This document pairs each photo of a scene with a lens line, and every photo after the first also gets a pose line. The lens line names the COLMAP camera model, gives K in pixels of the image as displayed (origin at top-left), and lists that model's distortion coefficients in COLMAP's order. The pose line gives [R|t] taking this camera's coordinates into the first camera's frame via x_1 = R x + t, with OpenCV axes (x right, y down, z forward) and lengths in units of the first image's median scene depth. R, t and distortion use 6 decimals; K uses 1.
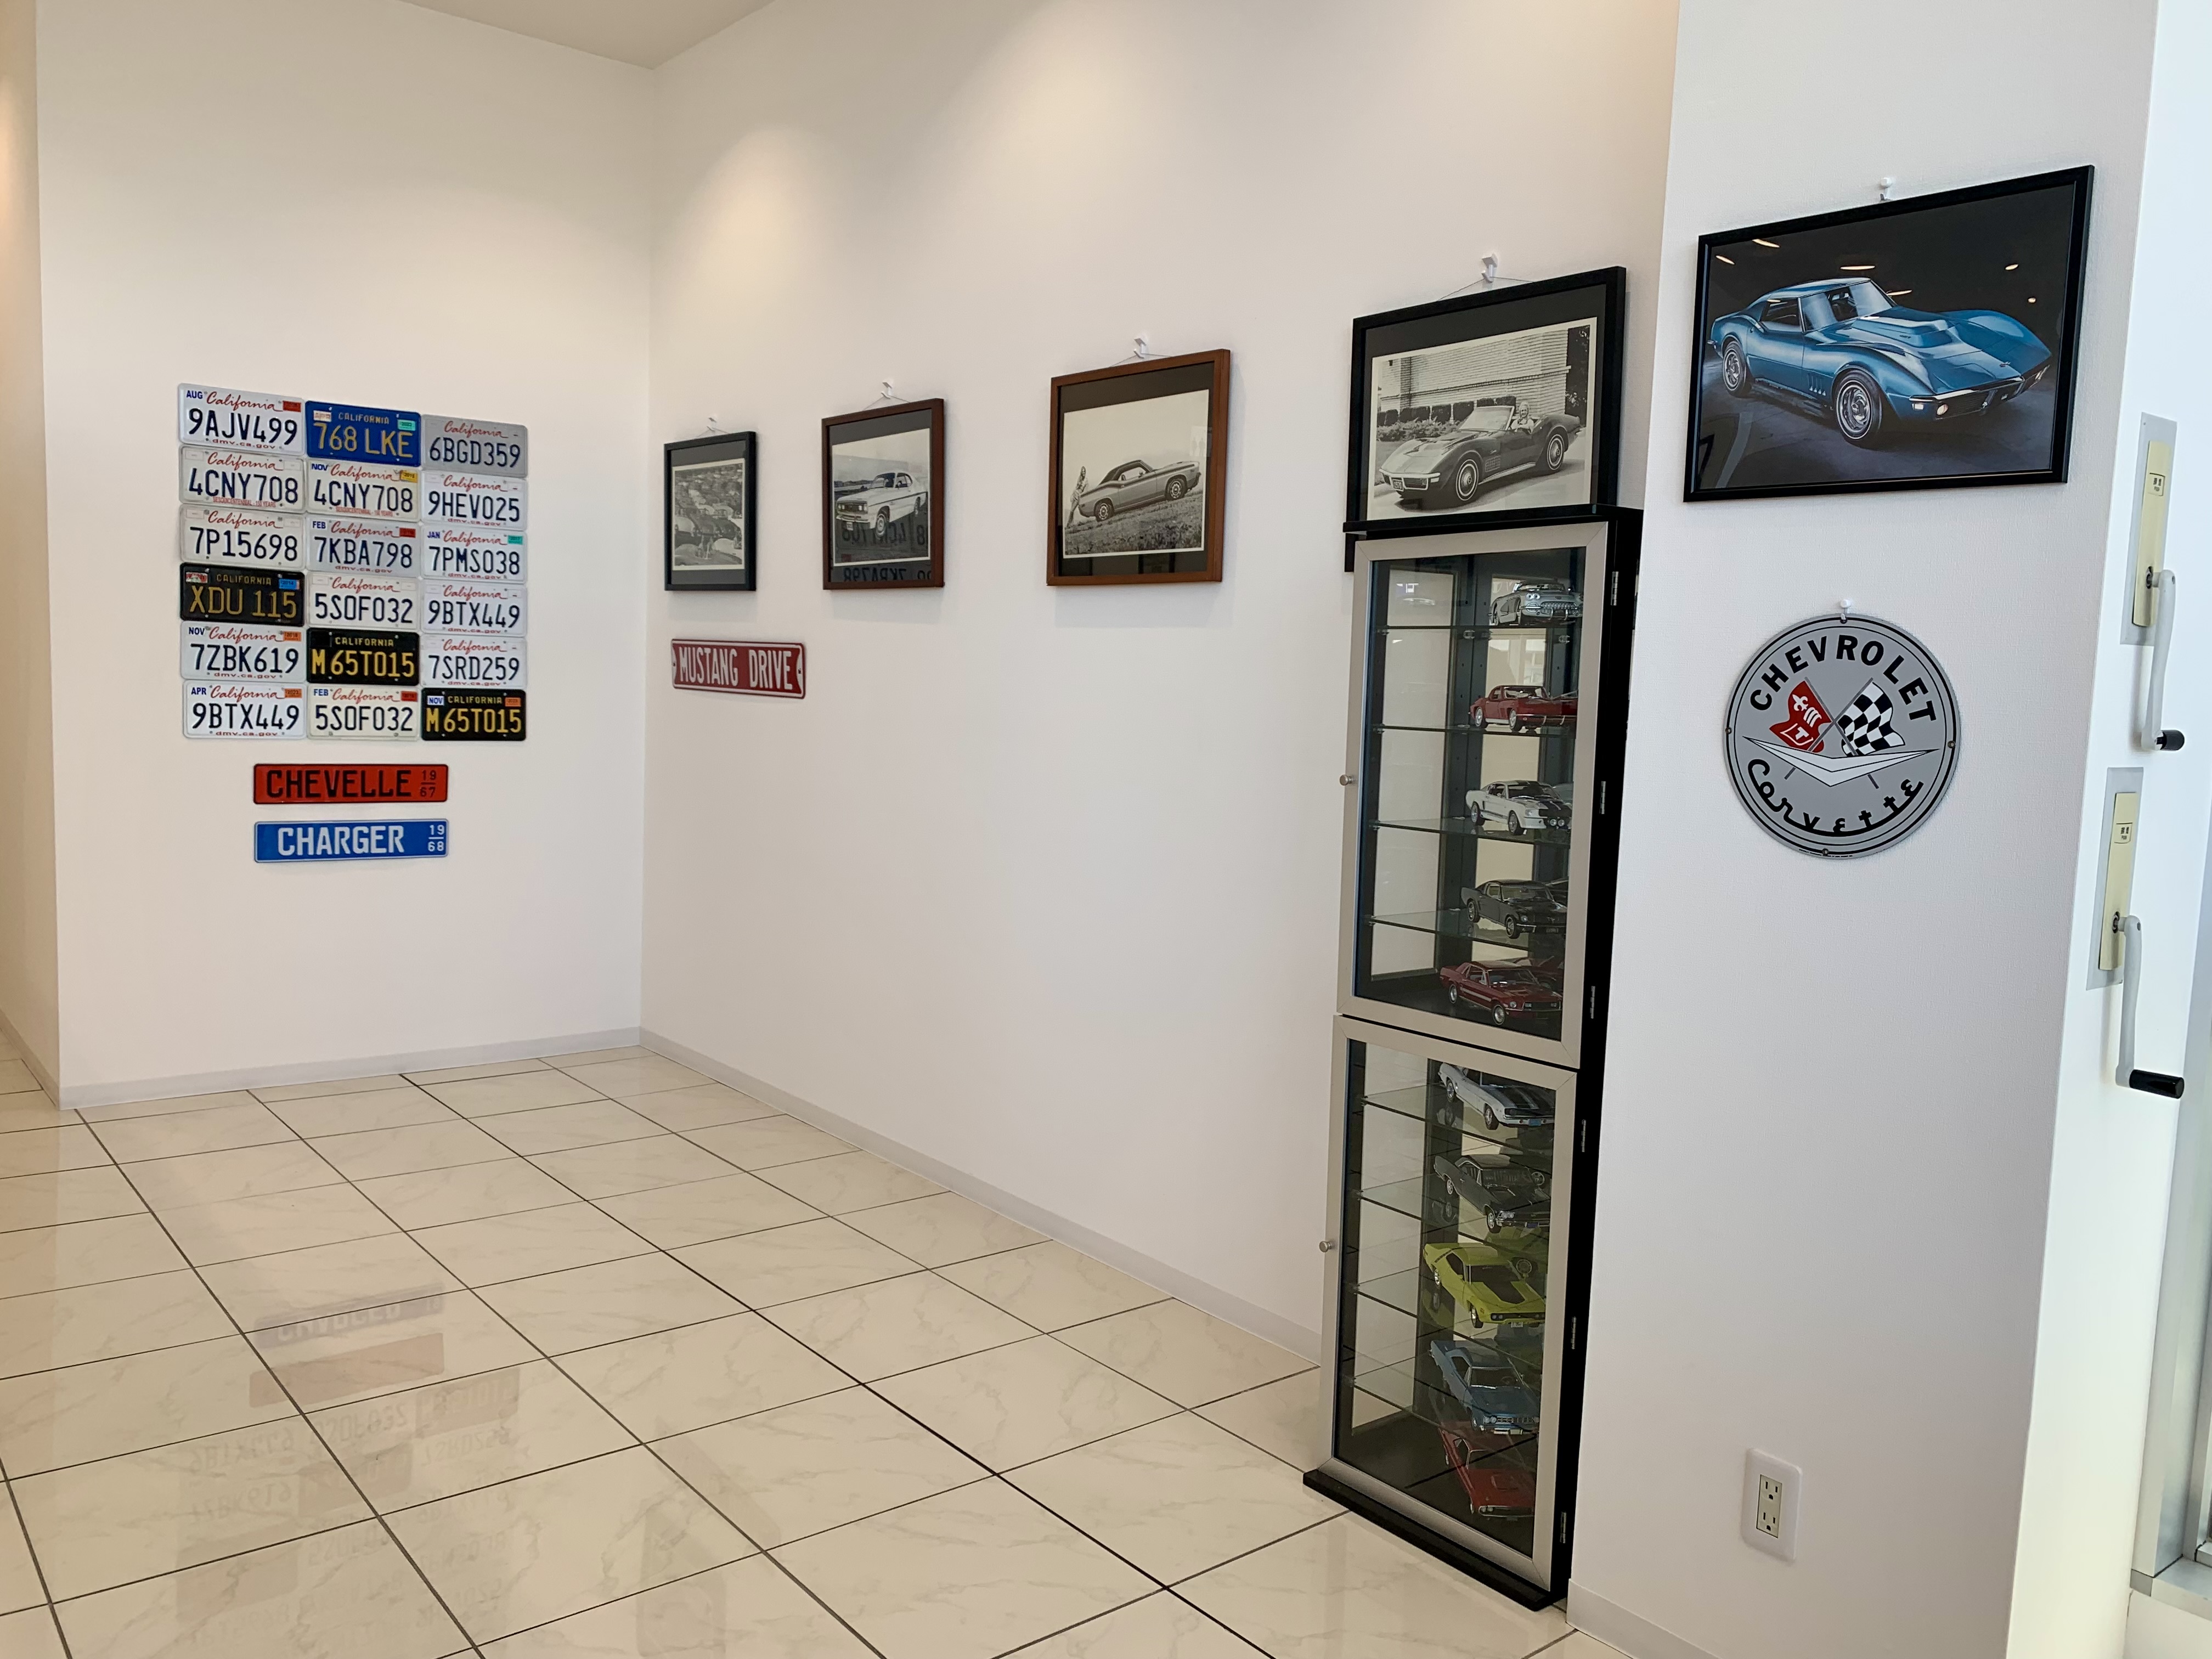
lens RADIAL K [[1685.9, 0, 1106.0], [0, 1685.9, 829.5], [0, 0, 1]] dist [0.003269, -0.000135]
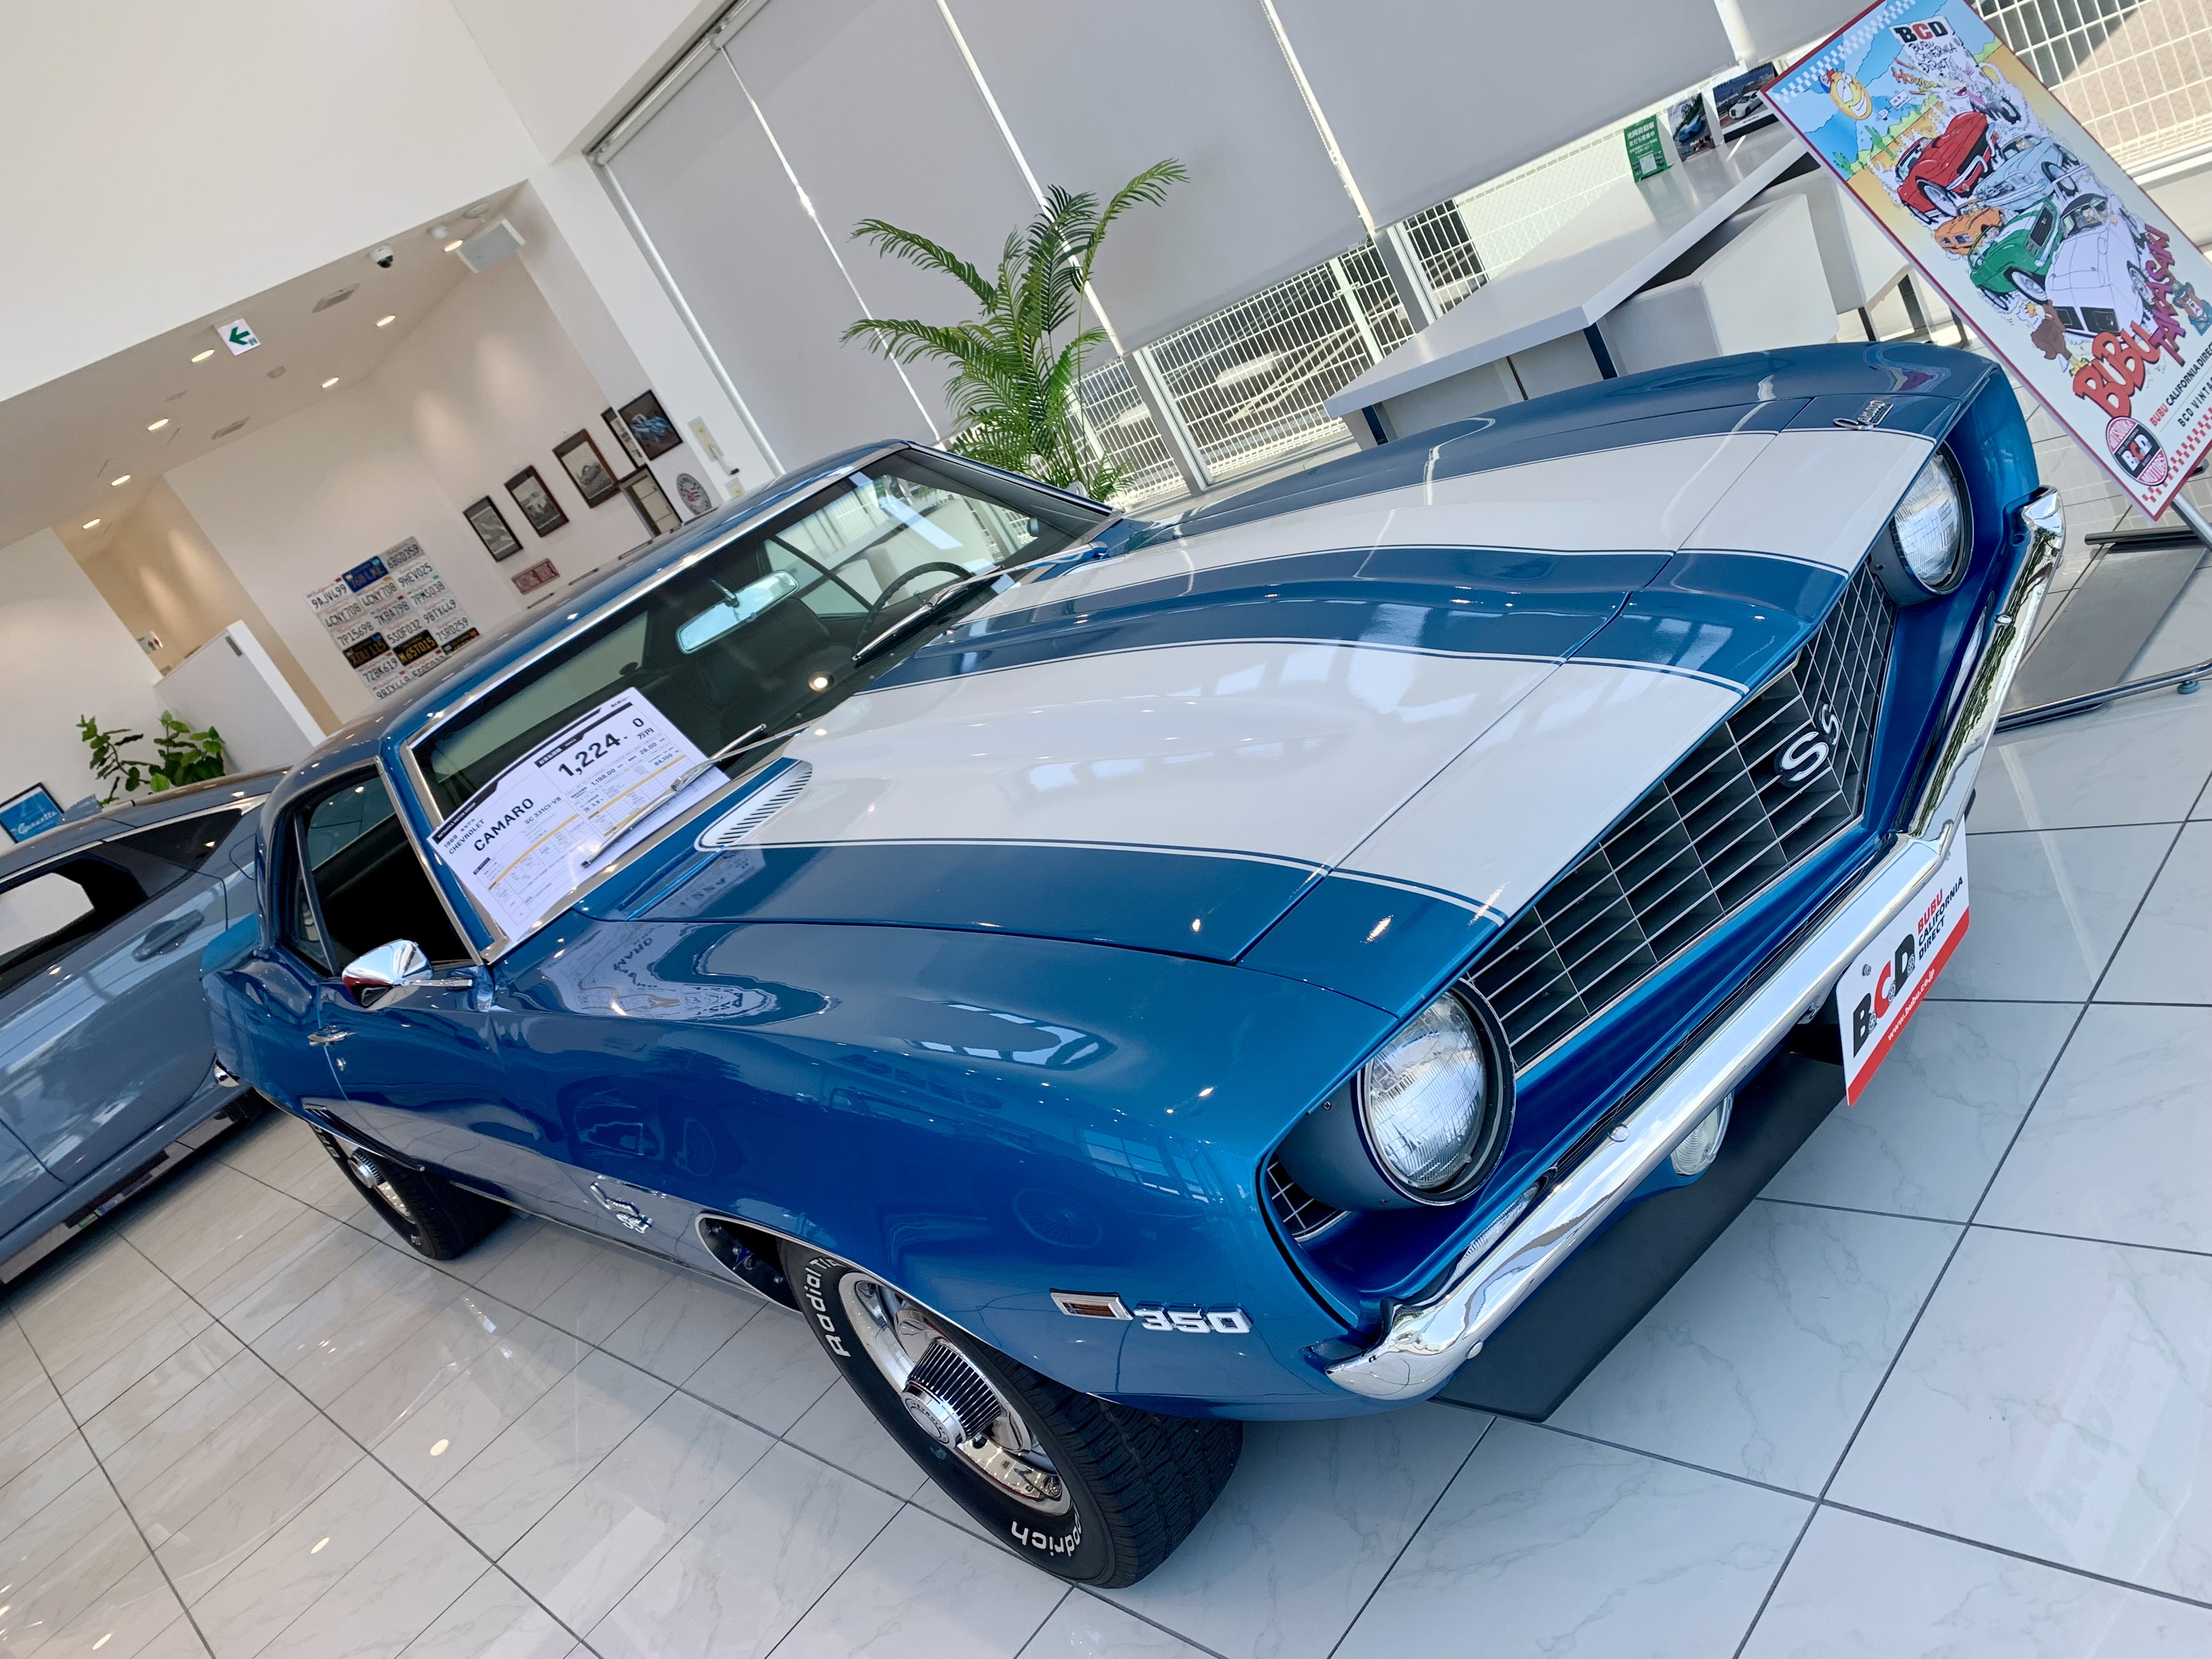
lens RADIAL K [[1685.9, 0, 1106.0], [0, 1685.9, 829.5], [0, 0, 1]] dist [0.003269, -0.000135]
pose [[0.858972, -0.501184, -0.104797, 0.726918], [0.511841, 0.835040, 0.201807, 0.182143], [-0.013633, -0.226986, 0.973803, -1.930368]]
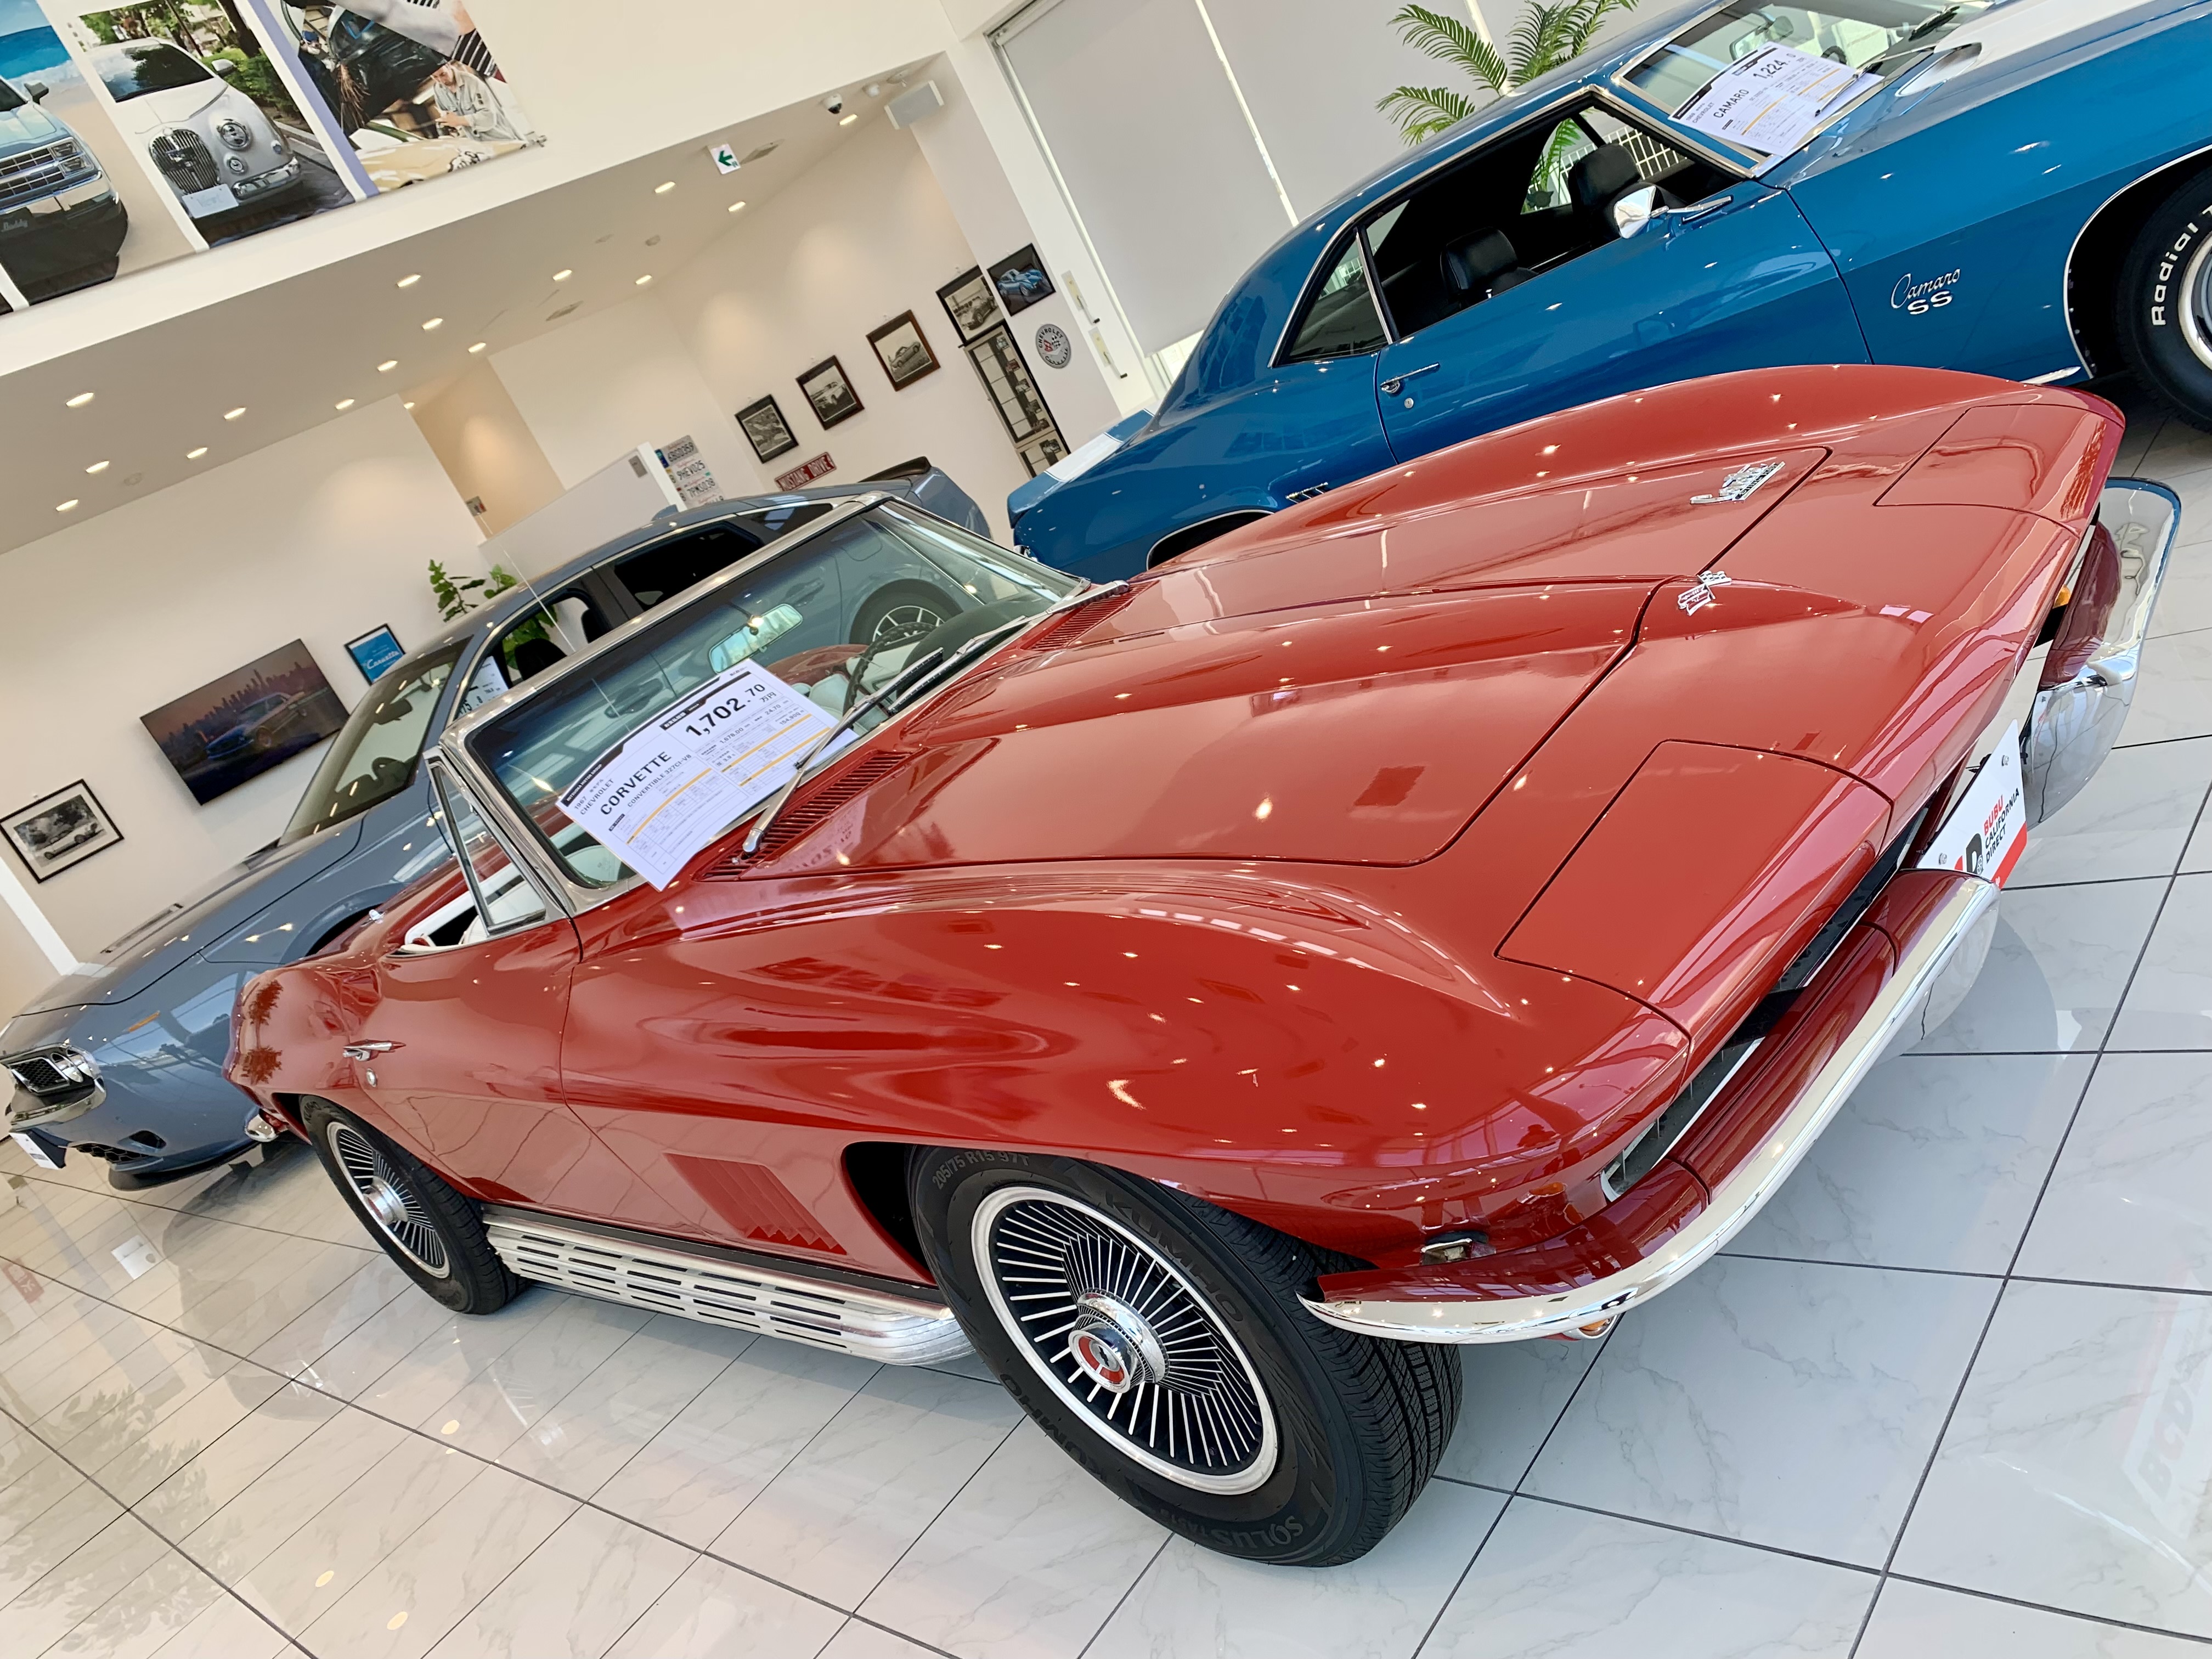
lens RADIAL K [[1685.9, 0, 1106.0], [0, 1685.9, 829.5], [0, 0, 1]] dist [0.003269, -0.000135]
pose [[0.864930, -0.501807, -0.009268, -0.072648], [0.495641, 0.851105, 0.173091, 0.202420], [-0.078970, -0.154305, 0.984862, -2.253556]]
